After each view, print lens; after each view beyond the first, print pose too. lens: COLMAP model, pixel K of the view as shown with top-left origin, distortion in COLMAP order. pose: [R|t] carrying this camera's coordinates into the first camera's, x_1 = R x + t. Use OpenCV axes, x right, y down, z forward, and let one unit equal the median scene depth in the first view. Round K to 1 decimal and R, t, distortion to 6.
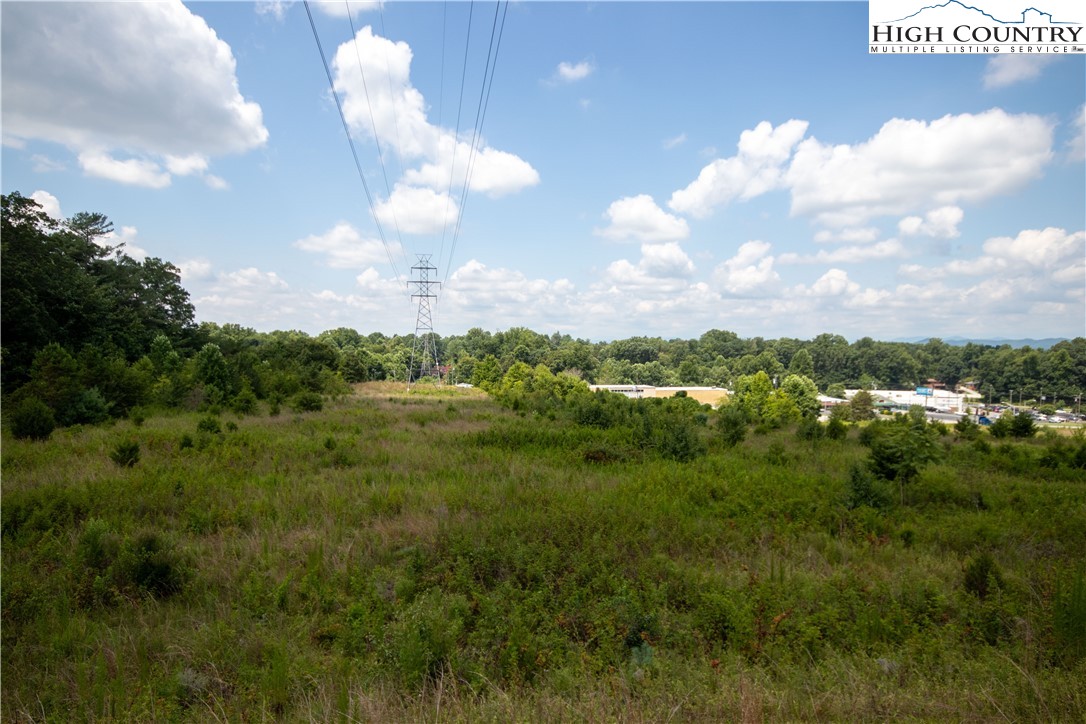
lens RADIAL K [[637.9, 0, 550.4], [0, 637.9, 400.2], [0, 0, 1]] dist [0.014462, 0.010030]
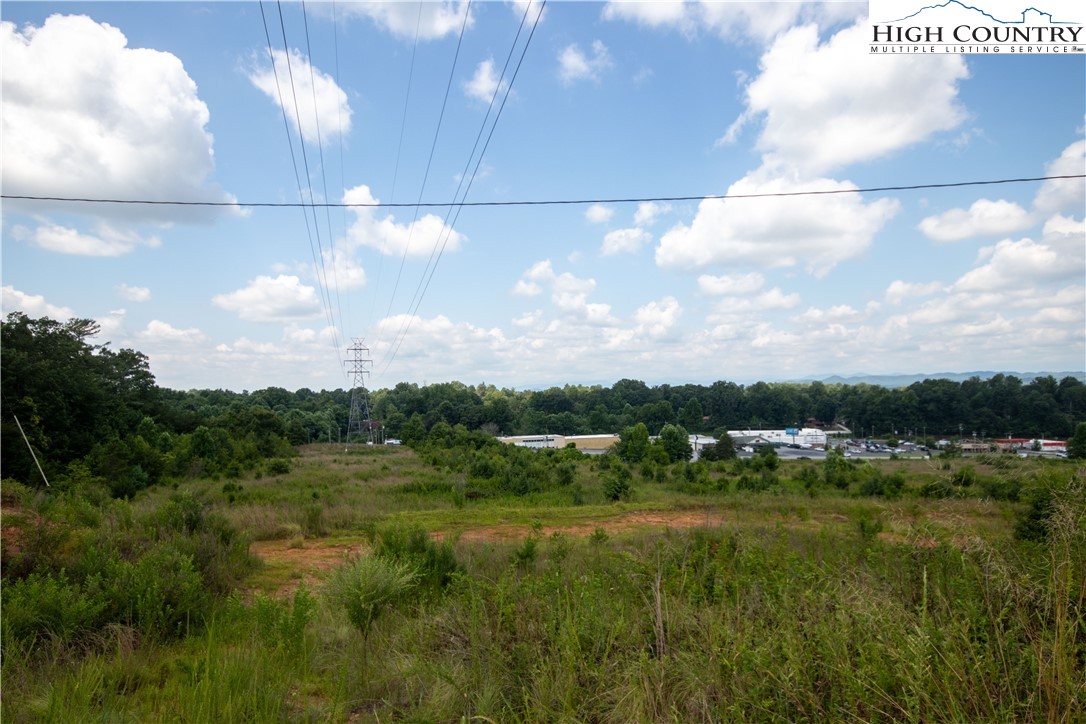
lens RADIAL K [[637.9, 0, 550.4], [0, 637.9, 395.1], [0, 0, 1]] dist [0.014462, 0.010030]
pose [[0.993580, -0.028090, 0.109587, 0.019554], [0.036547, 0.996442, -0.075943, -0.009003], [-0.107064, 0.079460, 0.991072, -0.153121]]
